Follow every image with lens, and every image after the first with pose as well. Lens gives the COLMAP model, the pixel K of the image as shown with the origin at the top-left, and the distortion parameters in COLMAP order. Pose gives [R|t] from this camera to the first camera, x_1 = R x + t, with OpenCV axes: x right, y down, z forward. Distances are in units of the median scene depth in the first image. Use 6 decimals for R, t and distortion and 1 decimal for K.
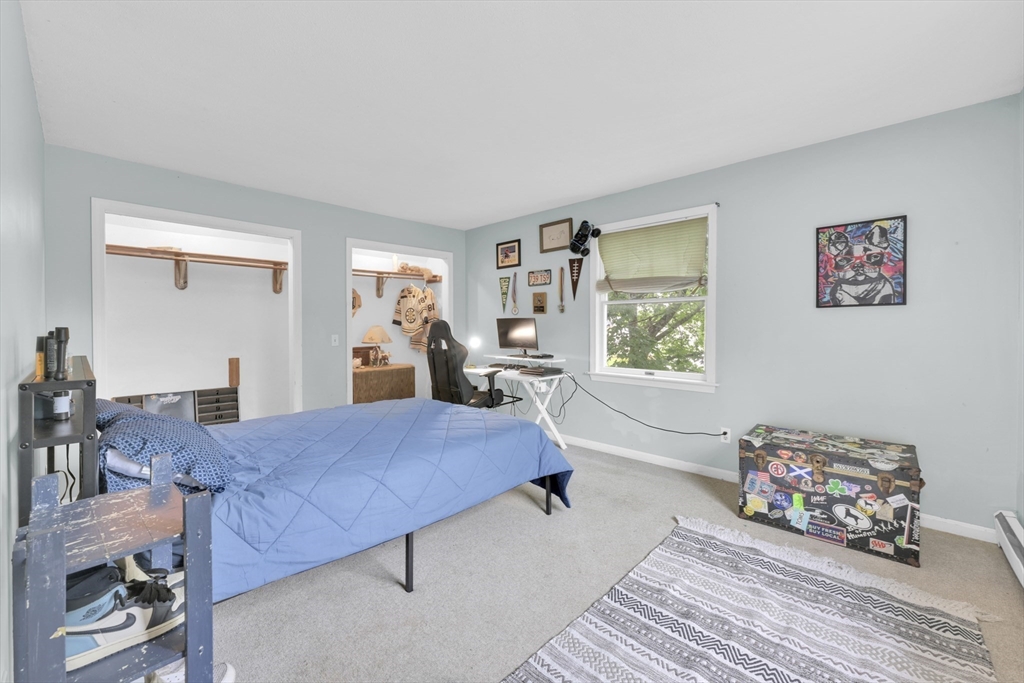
lens RADIAL K [[415.4, 0, 510.0], [0, 415.4, 338.3], [0, 0, 1]] dist [0.002724, 0.000137]
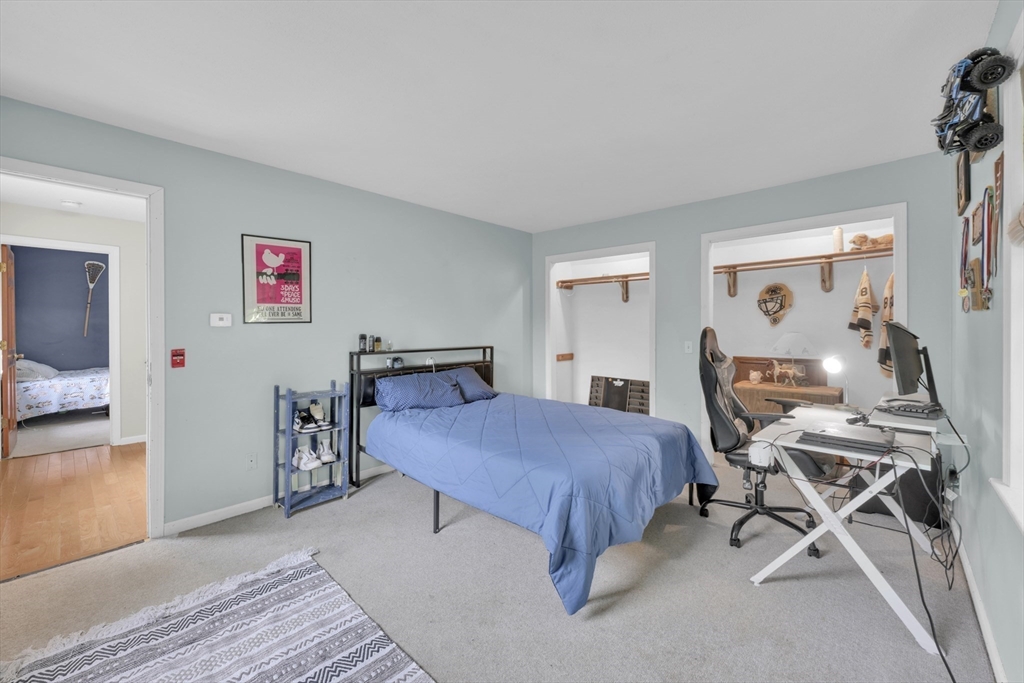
lens RADIAL K [[415.4, 0, 491.2], [0, 415.4, 322.5], [0, 0, 1]] dist [0.002724, 0.000137]
pose [[-0.014045, -0.004506, -0.999891, 0.712917], [-0.026016, 0.999653, -0.004140, -0.046558], [0.999563, 0.025955, -0.014157, 0.761601]]
